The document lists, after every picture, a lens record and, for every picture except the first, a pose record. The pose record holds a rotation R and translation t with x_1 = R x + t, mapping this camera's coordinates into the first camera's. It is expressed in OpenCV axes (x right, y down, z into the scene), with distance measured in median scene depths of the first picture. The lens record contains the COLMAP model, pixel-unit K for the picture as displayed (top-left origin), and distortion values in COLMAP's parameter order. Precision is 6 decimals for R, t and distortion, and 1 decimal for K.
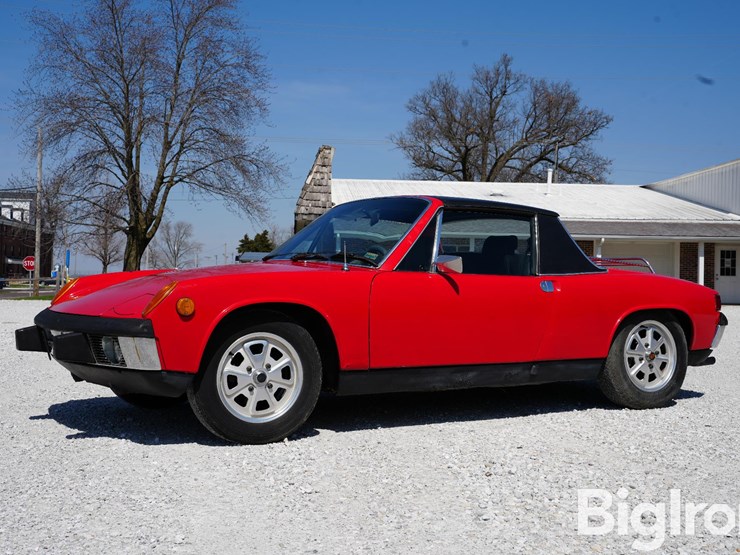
lens RADIAL K [[1043.4, 0, 370.0], [0, 1043.4, 277.5], [0, 0, 1]] dist [0.173724, 0.074036]
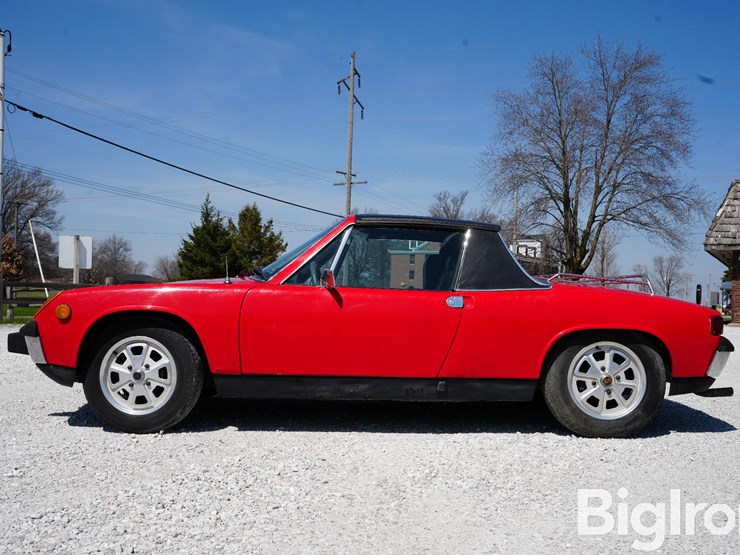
lens RADIAL K [[867.0, 0, 370.0], [0, 867.0, 277.5], [0, 0, 1]] dist [0.011169, 0.218907]
pose [[0.858802, -0.000719, -0.512306, 0.442883], [-0.014528, 0.999563, -0.025756, 0.006884], [0.512101, 0.029563, 0.858416, 0.229762]]
